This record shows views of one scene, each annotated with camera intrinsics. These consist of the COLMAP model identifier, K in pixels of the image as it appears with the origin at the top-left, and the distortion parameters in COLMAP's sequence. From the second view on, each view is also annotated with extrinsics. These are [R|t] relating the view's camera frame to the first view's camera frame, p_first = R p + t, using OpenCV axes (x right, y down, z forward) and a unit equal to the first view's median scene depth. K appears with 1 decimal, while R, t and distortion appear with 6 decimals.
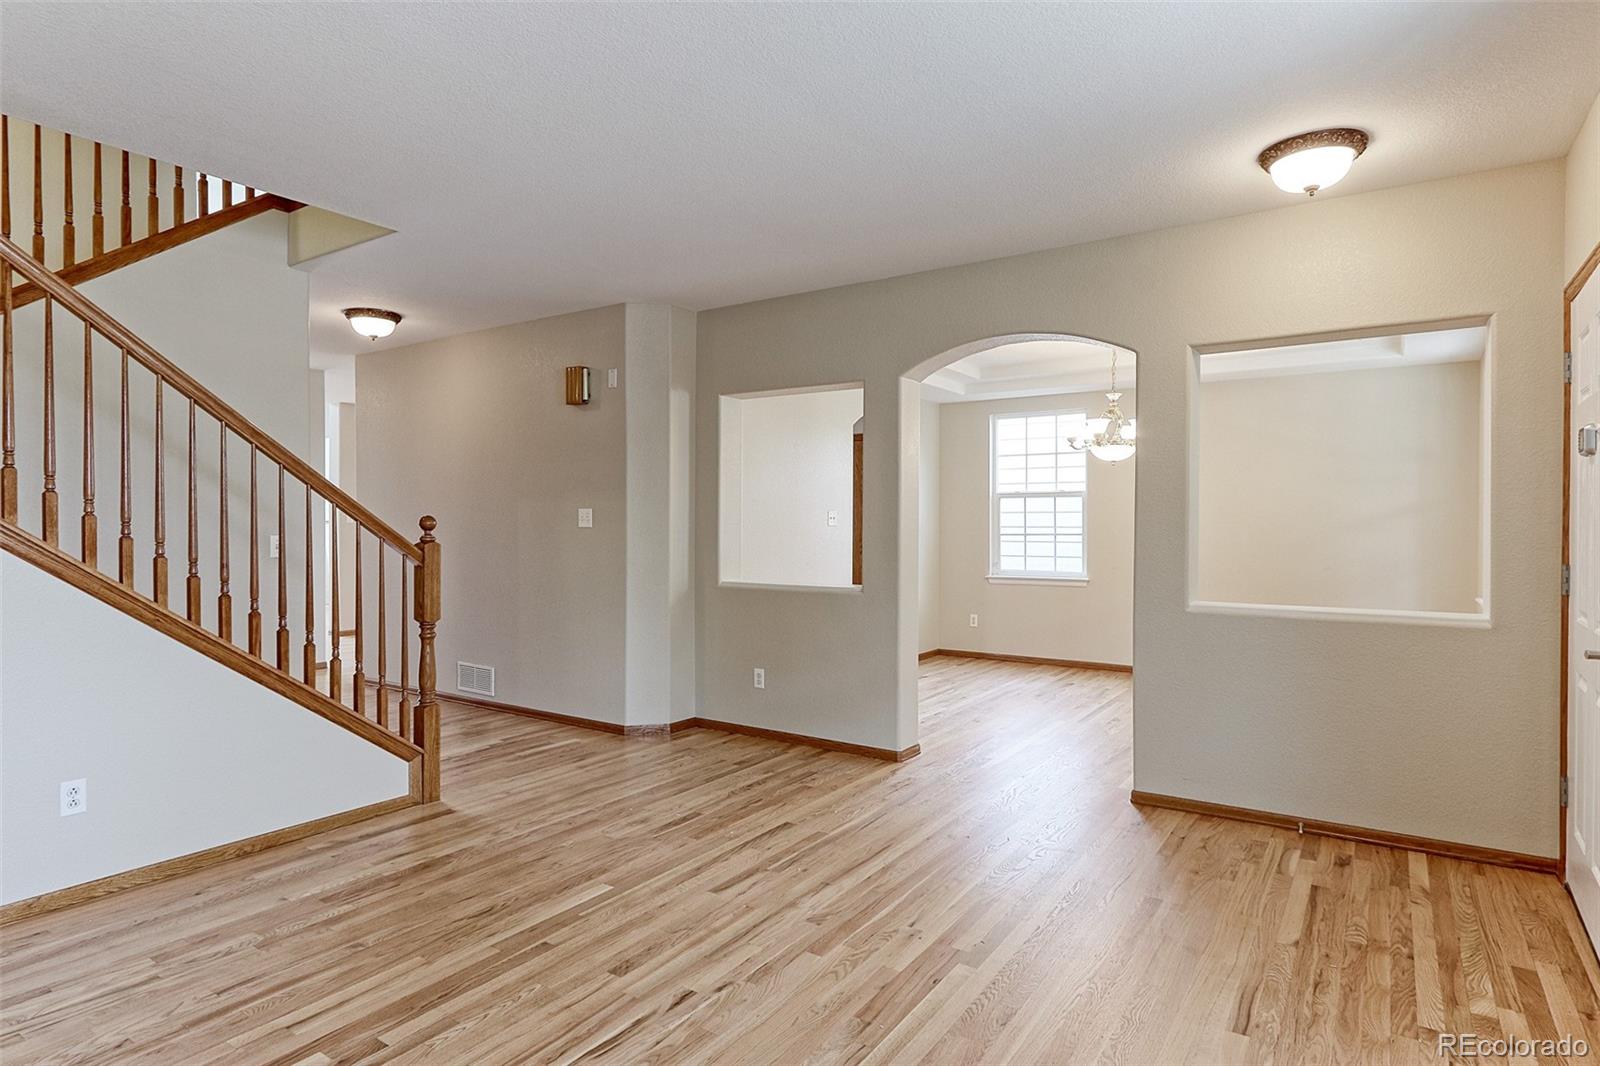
lens RADIAL K [[882.6, 0, 800.0], [0, 882.6, 533.0], [0, 0, 1]] dist [-0.010760, 0.000667]
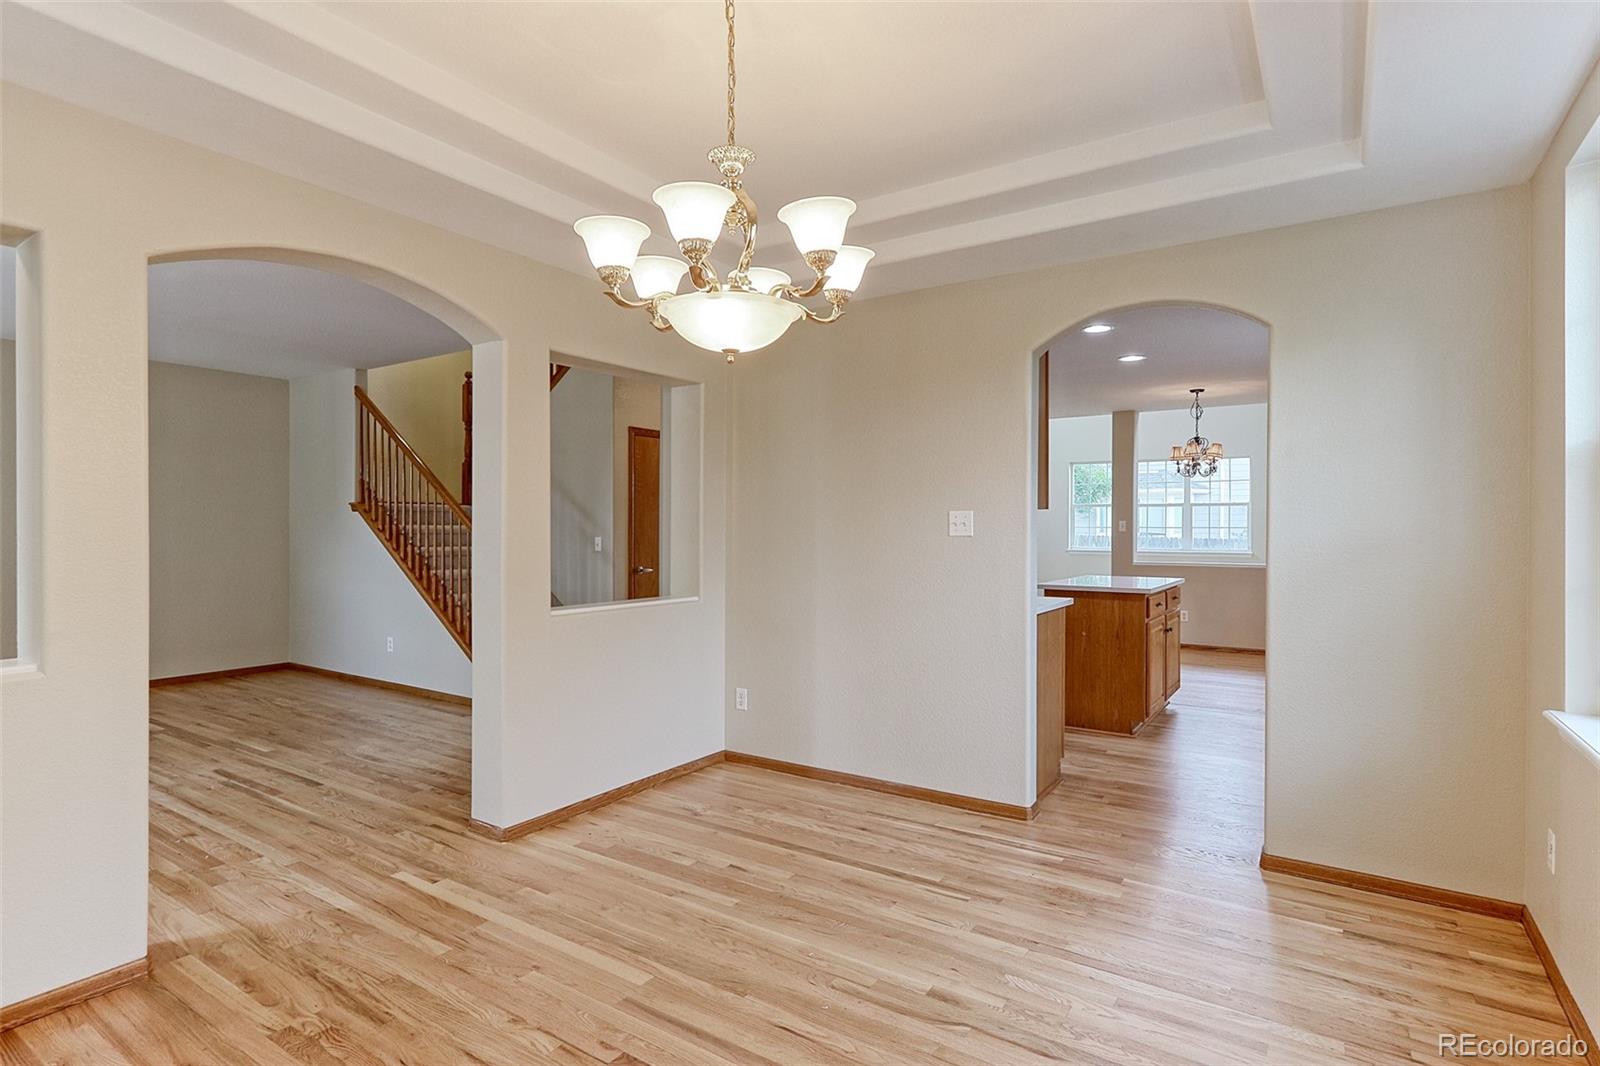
lens RADIAL K [[824.1, 0, 796.0], [0, 824.1, 530.7], [0, 0, 1]] dist [-0.002078, 0.000632]
pose [[-0.015441, -0.002044, -0.999879, 1.205632], [-0.013679, 0.999905, -0.001833, -0.013275], [0.999787, 0.013649, -0.015467, 1.862160]]
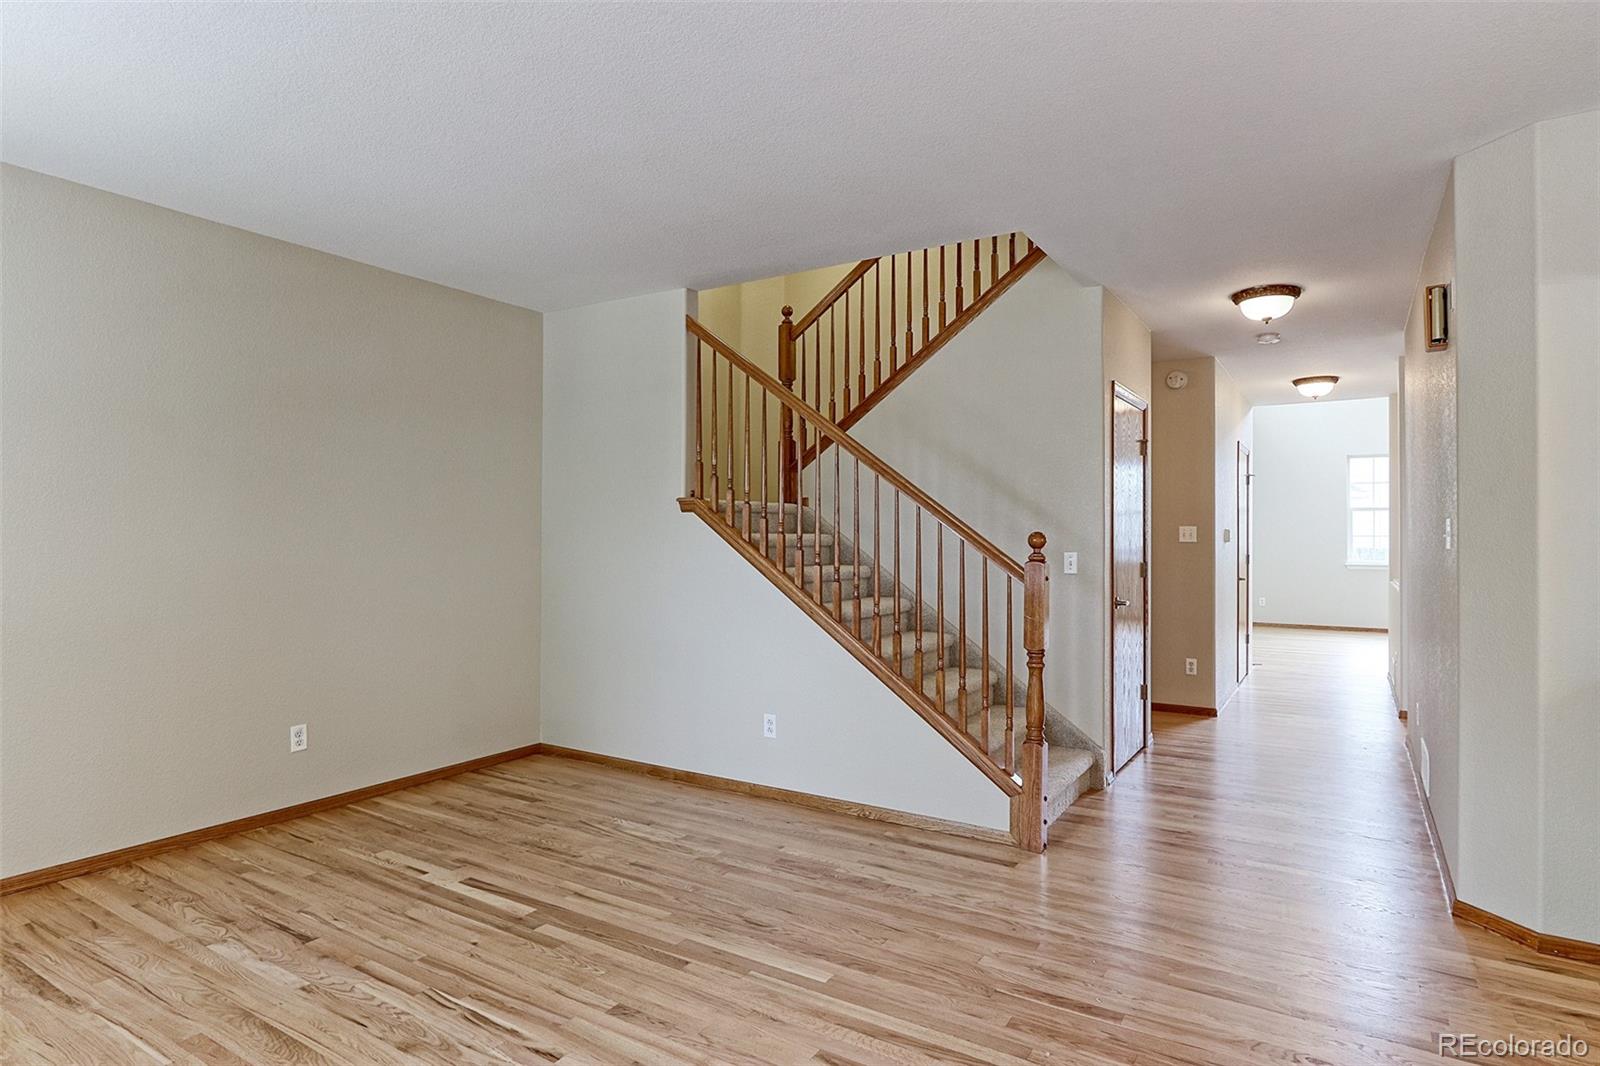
lens RADIAL K [[882.6, 0, 800.0], [0, 882.6, 533.0], [0, 0, 1]] dist [-0.010760, 0.000667]
pose [[0.017256, -0.006151, -0.999832, 0.573605], [-0.014701, 0.999871, -0.006405, -0.011202], [0.999743, 0.014809, 0.017164, 0.894885]]
